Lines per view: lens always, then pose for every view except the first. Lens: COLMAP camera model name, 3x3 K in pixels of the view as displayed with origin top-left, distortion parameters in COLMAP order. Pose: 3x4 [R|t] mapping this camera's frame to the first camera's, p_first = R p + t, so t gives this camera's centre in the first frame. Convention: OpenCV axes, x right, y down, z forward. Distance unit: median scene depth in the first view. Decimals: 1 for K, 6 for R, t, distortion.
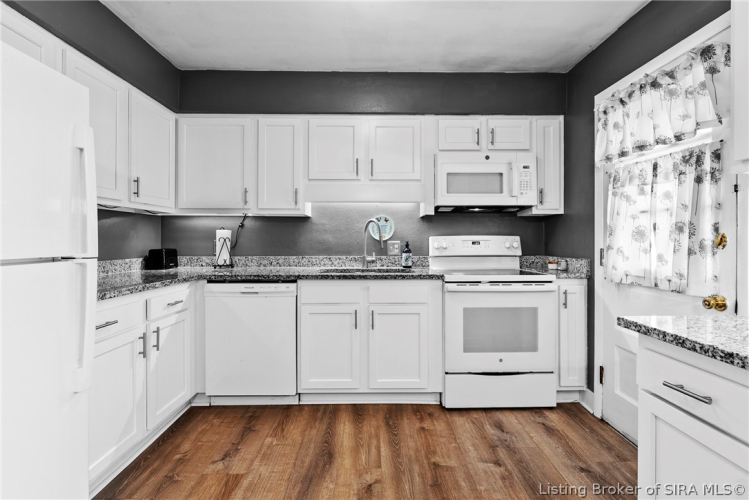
lens RADIAL K [[350.0, 0, 372.3], [0, 350.0, 244.9], [0, 0, 1]] dist [0.011070, -0.000140]
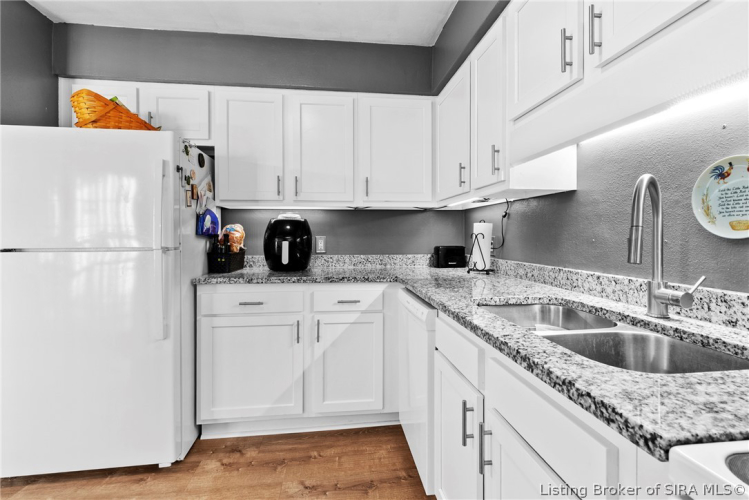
lens RADIAL K [[350.0, 0, 367.8], [0, 350.0, 237.2], [0, 0, 1]] dist [0.011070, -0.000140]
pose [[0.117281, 0.003778, -0.993092, 0.355218], [-0.009121, 0.999955, 0.002727, -0.014578], [0.993057, 0.008739, 0.117310, 0.801706]]
